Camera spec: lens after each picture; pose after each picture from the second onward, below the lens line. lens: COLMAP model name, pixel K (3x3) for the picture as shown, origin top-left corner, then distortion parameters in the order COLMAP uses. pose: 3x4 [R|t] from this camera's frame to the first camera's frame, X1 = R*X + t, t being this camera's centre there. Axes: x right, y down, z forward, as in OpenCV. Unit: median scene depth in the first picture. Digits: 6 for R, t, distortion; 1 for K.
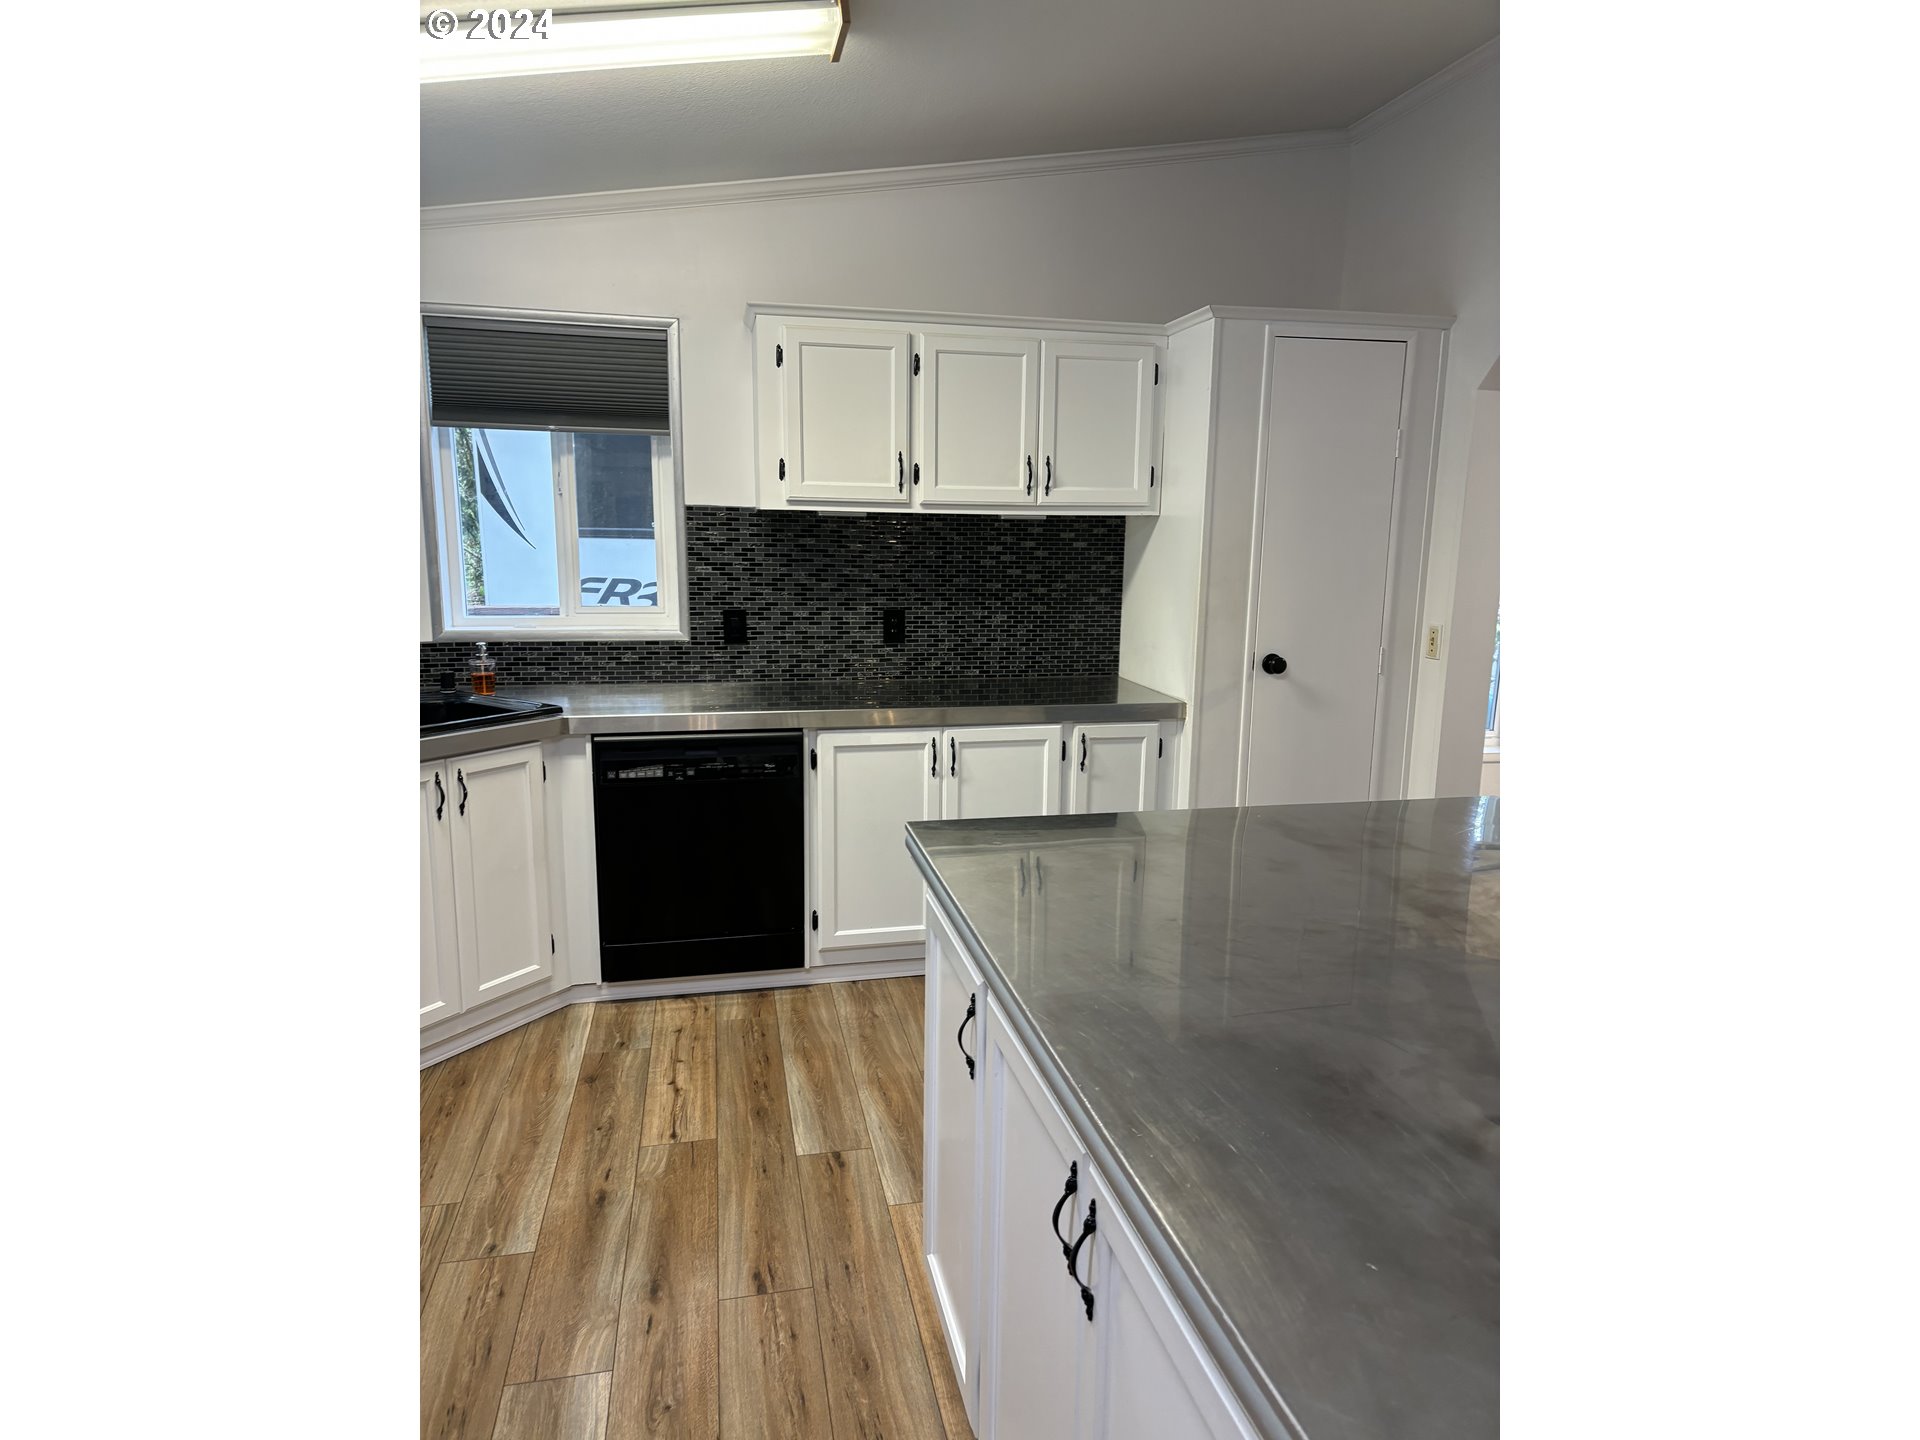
lens RADIAL K [[1092.2, 0, 951.2], [0, 1092.2, 726.8], [0, 0, 1]] dist [0.042901, -0.016059]
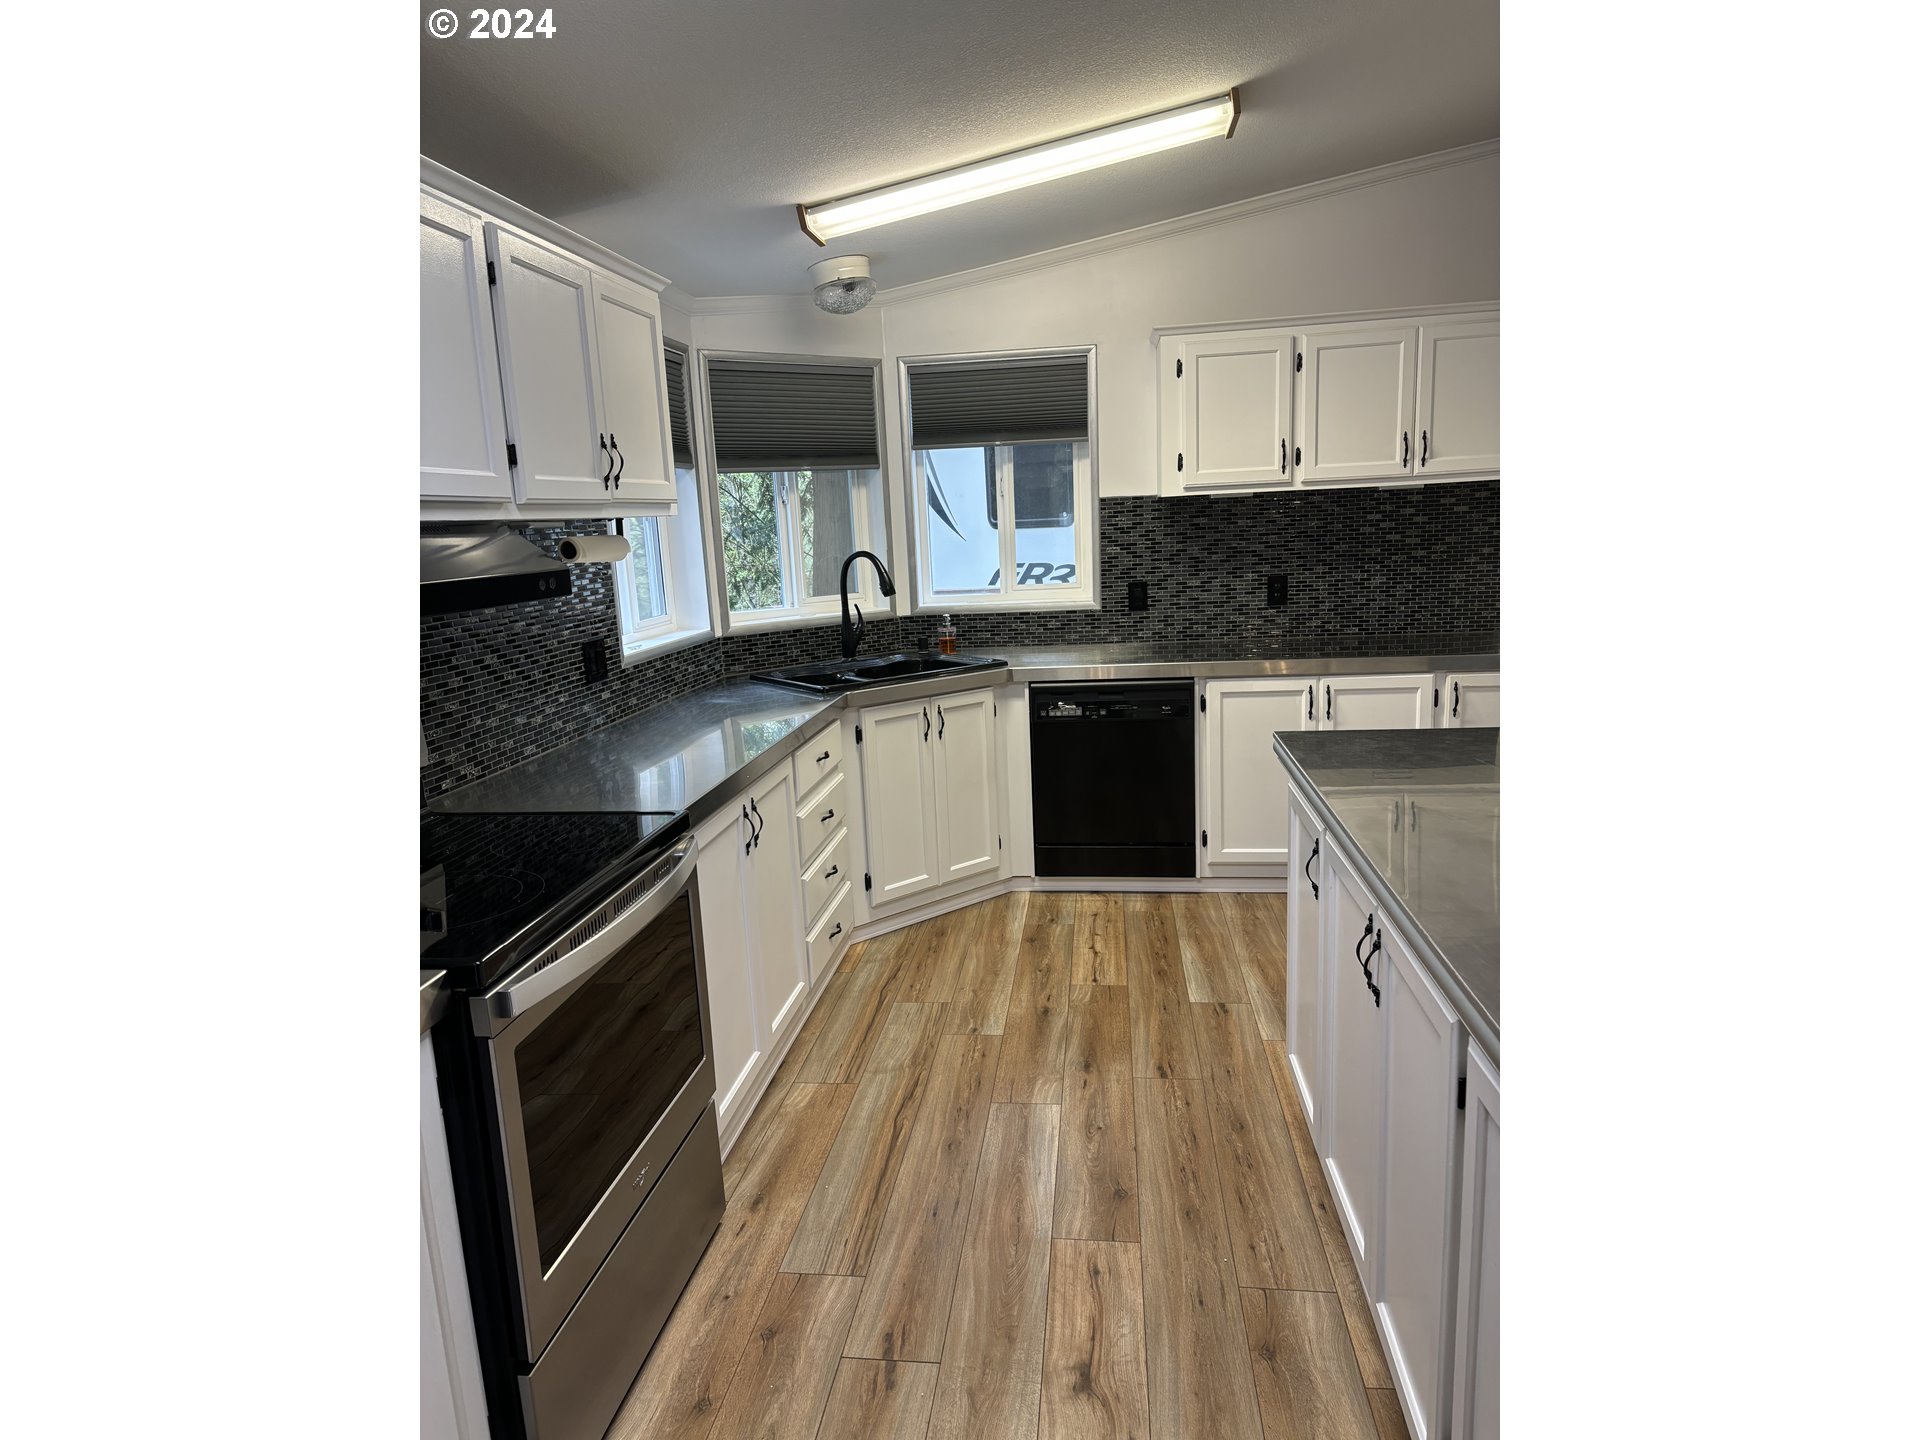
lens RADIAL K [[1092.2, 0, 949.6], [0, 1092.2, 721.8], [0, 0, 1]] dist [0.042901, -0.016059]
pose [[0.937298, 0.007843, -0.348439, 0.030831], [-0.003262, 0.999900, 0.013731, 0.034098], [0.348512, -0.011734, 0.937231, -0.221753]]
